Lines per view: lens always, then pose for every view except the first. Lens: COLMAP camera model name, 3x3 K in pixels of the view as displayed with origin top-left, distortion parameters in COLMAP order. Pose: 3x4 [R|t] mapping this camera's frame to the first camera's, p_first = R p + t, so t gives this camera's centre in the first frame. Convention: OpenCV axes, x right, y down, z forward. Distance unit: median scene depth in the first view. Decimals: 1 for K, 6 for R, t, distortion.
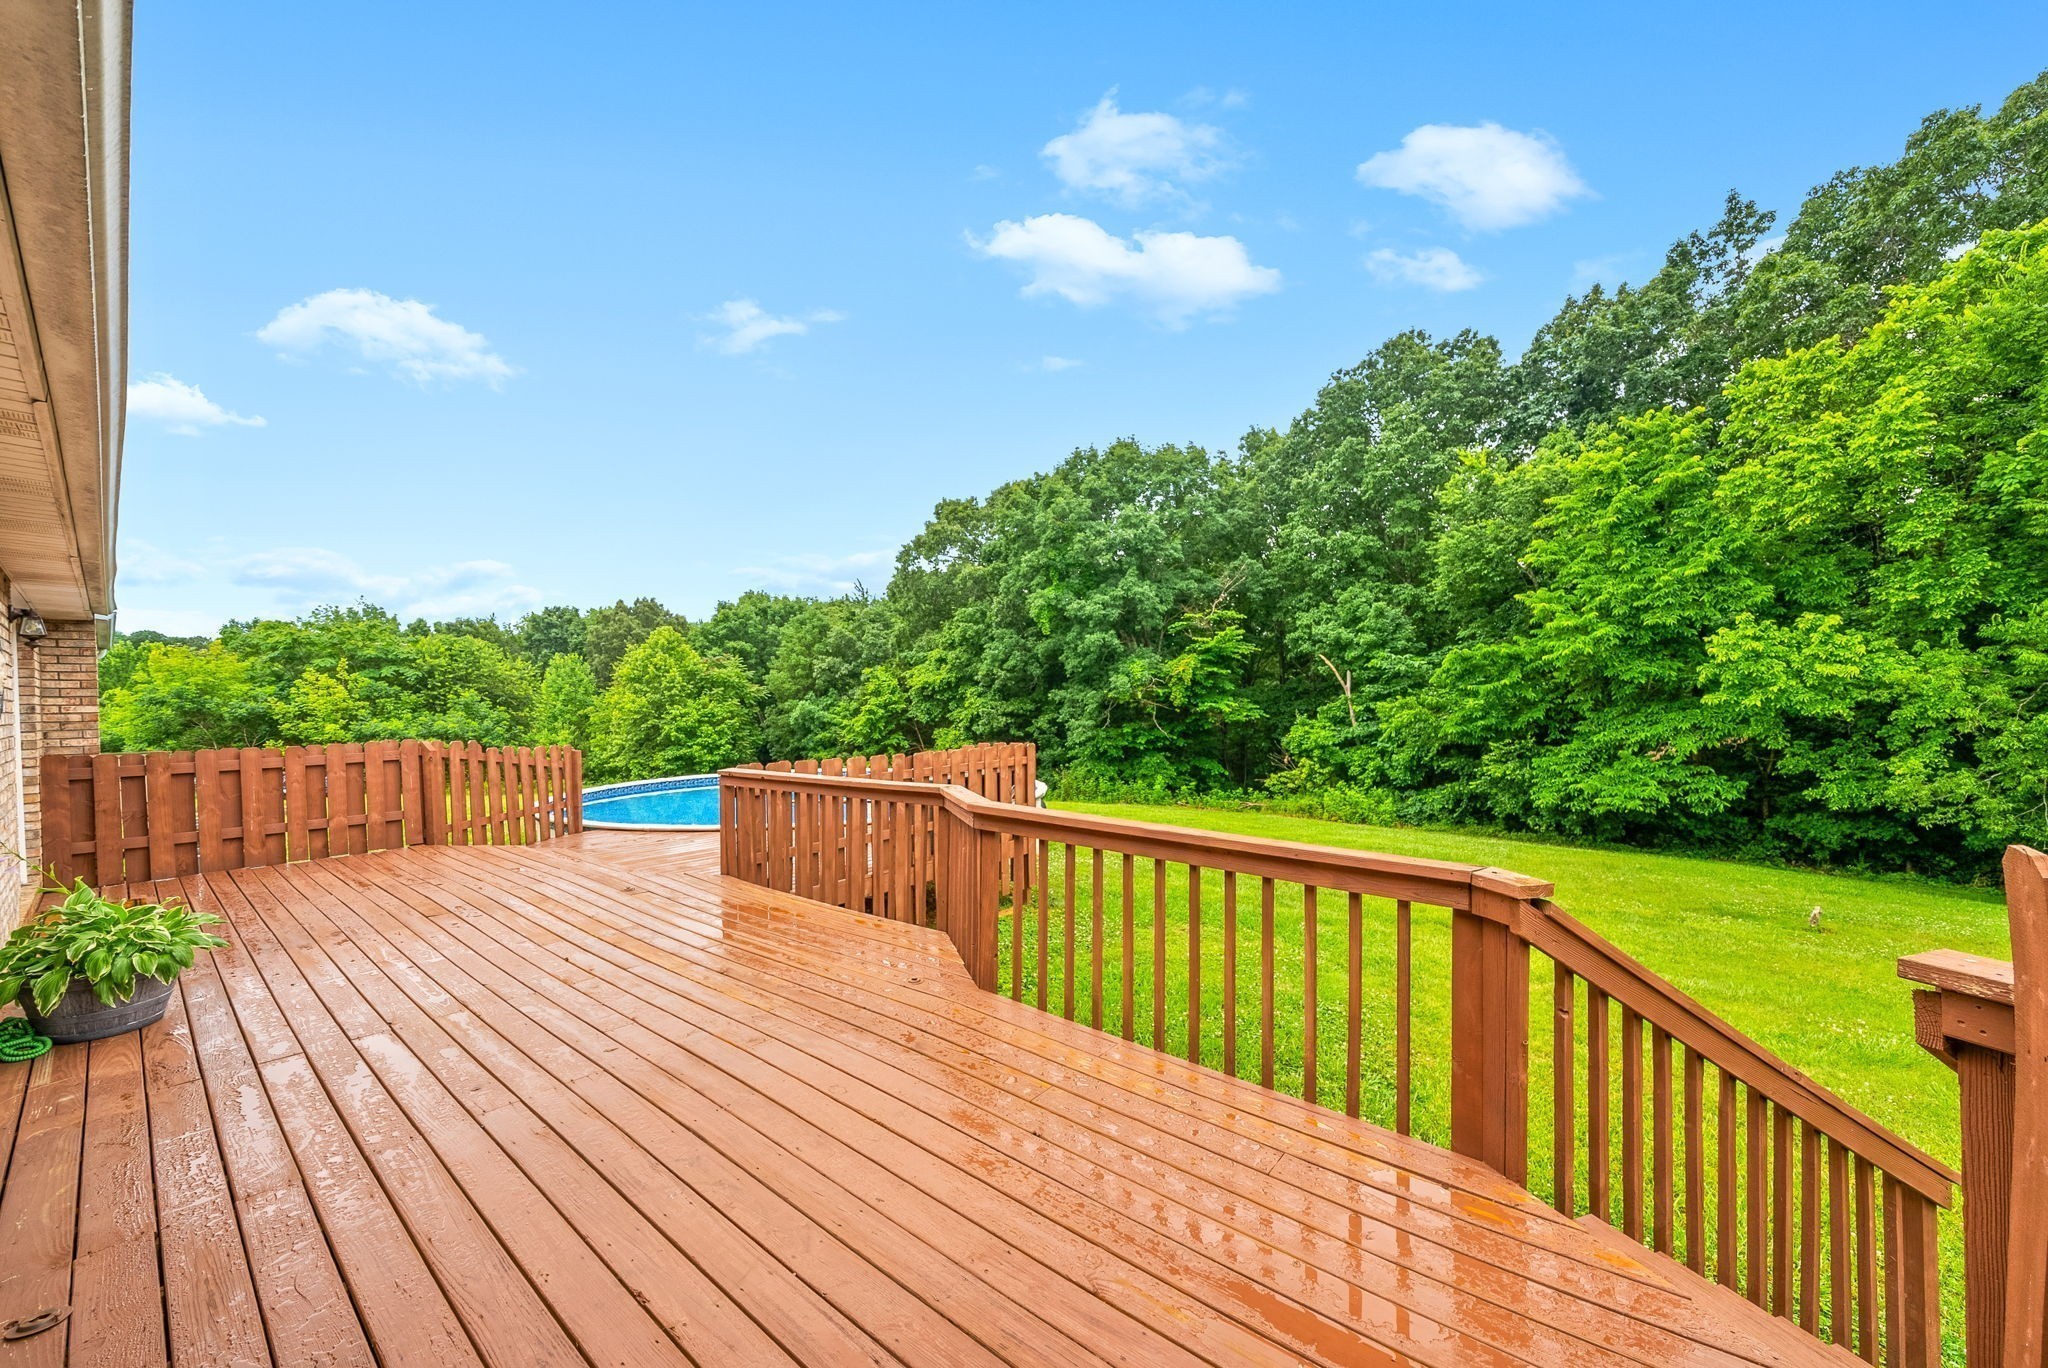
lens RADIAL K [[737.4, 0, 1085.4], [0, 737.4, 741.4], [0, 0, 1]] dist [-0.000272, -0.000052]
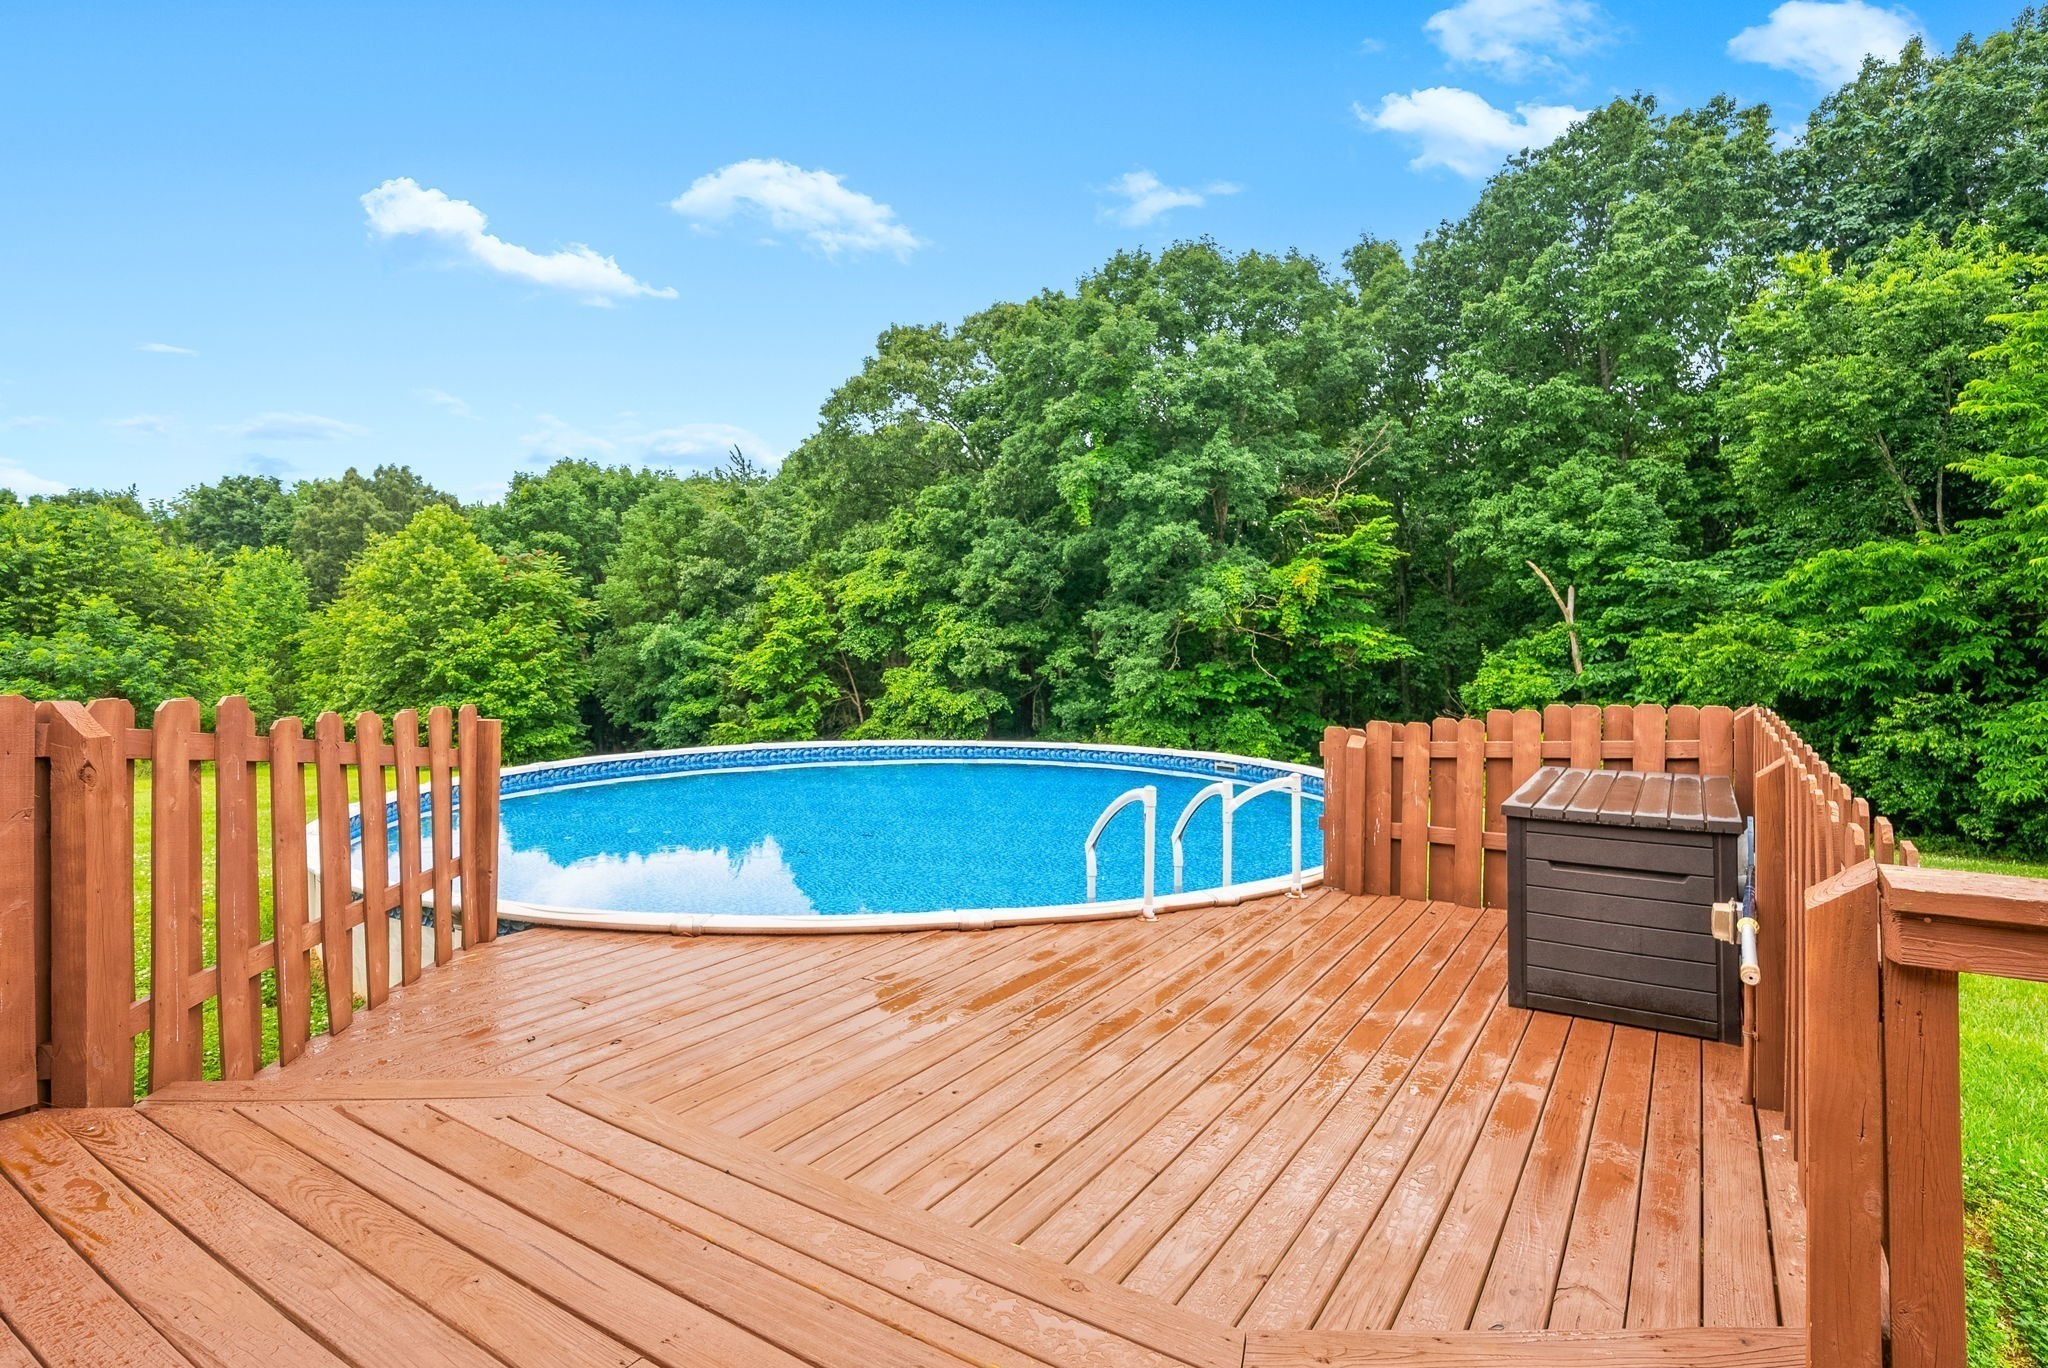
lens RADIAL K [[989.4, 0, 1107.7], [0, 989.4, 647.7], [0, 0, 1]] dist [0.003223, 0.000587]
pose [[0.994214, 0.009807, 0.106969, -0.112693], [-0.005511, 0.999169, -0.040383, -0.001665], [-0.107276, 0.039560, 0.993442, 0.121199]]
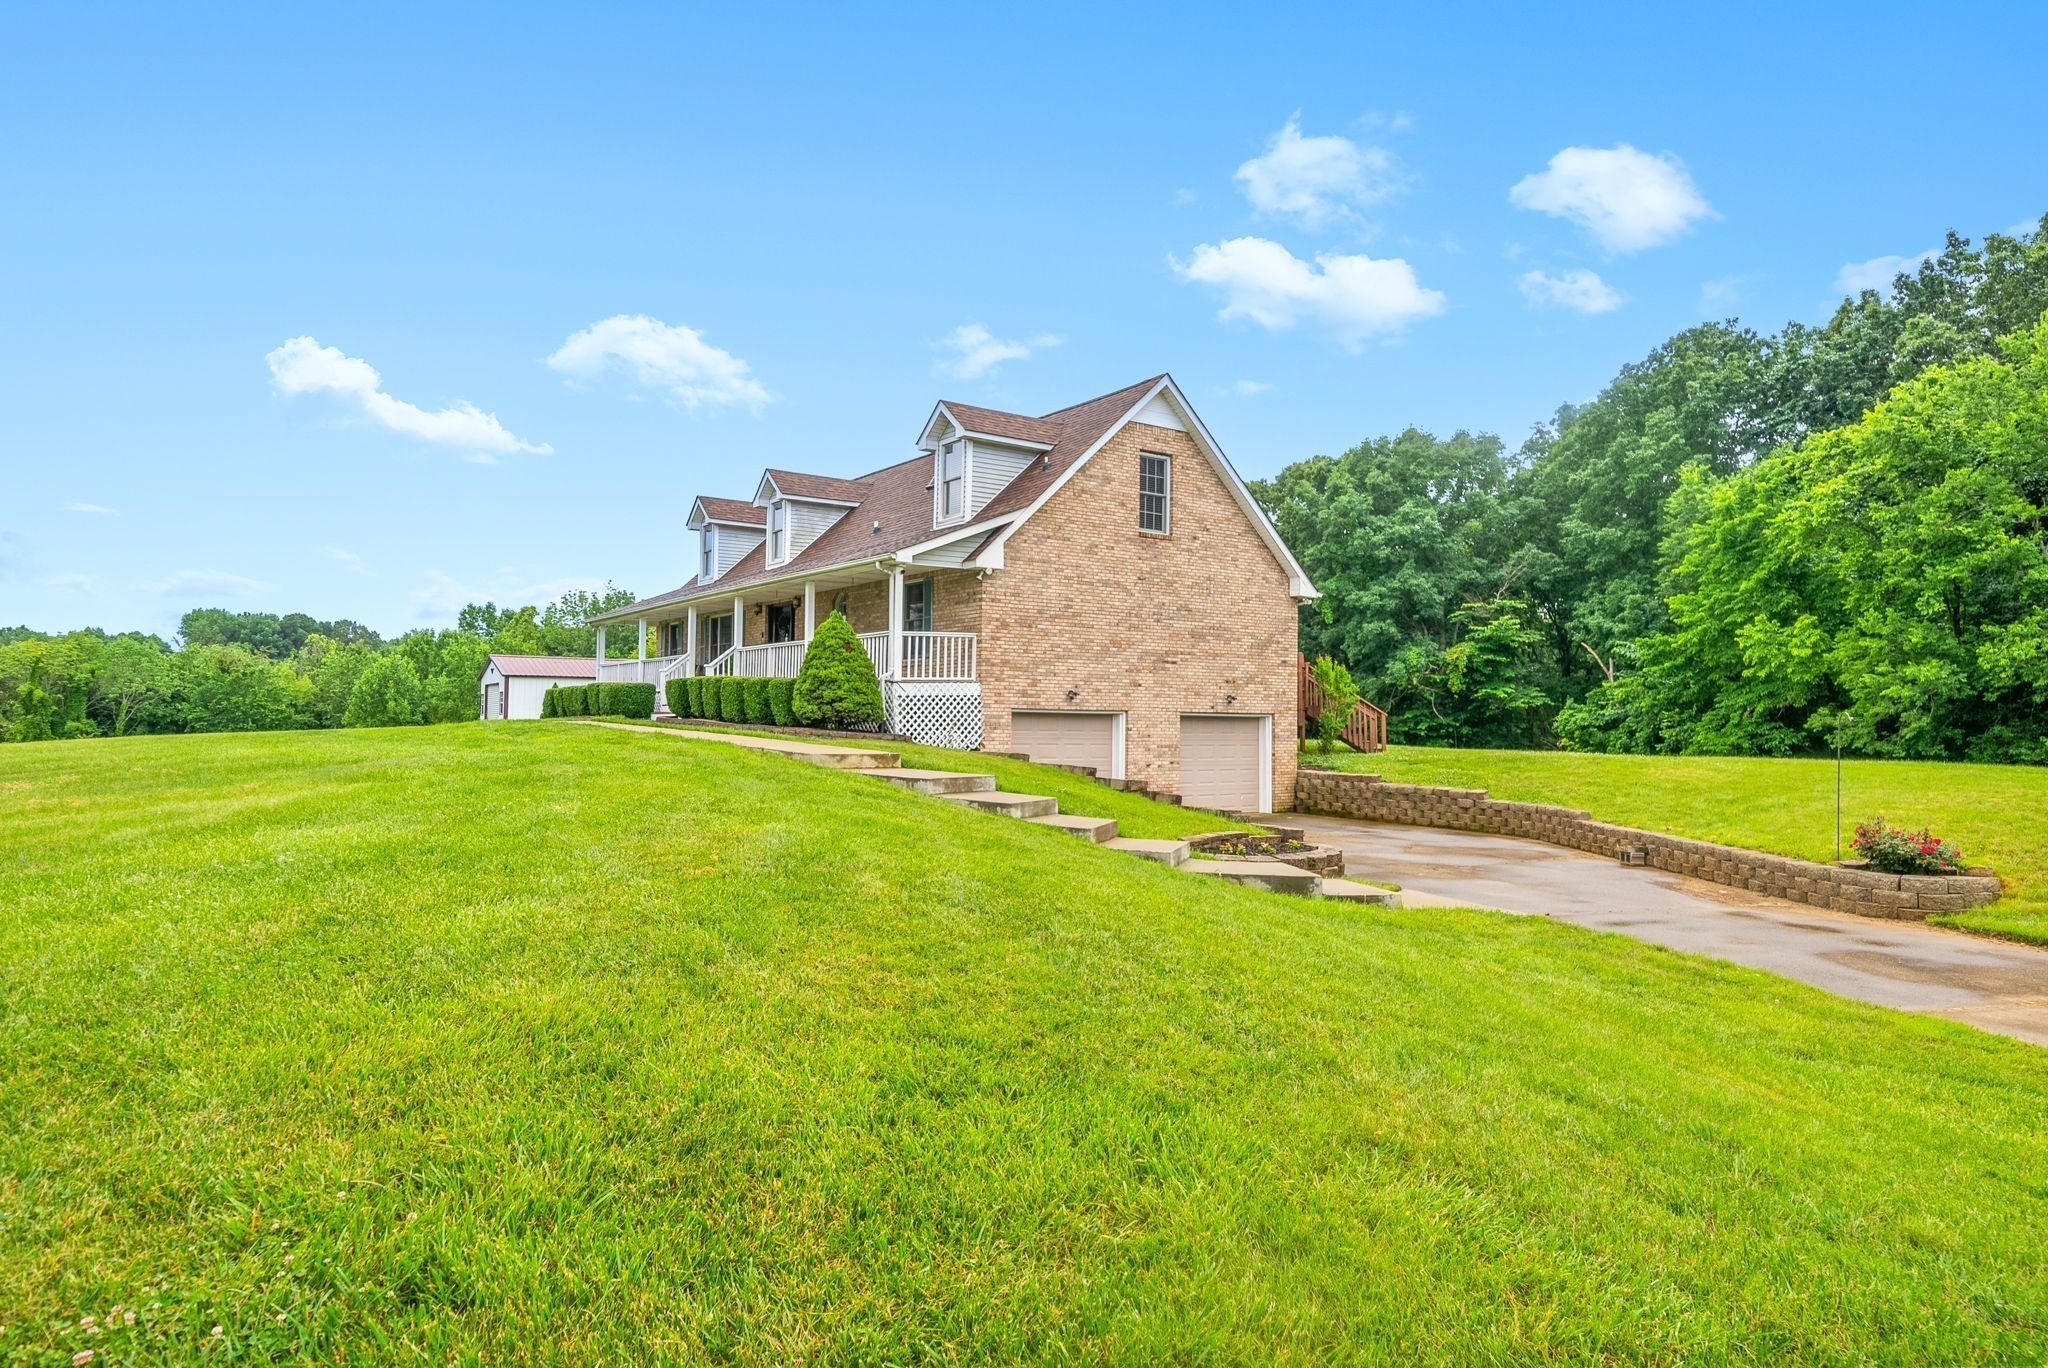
lens RADIAL K [[1266.9, 0, 1018.1], [0, 1266.9, 656.2], [0, 0, 1]] dist [0.018460, -0.001327]
pose [[0.941110, 0.005815, -0.338049, 0.128104], [-0.041983, 0.994124, -0.099777, 0.089455], [0.335483, 0.108094, 0.935824, -0.743814]]
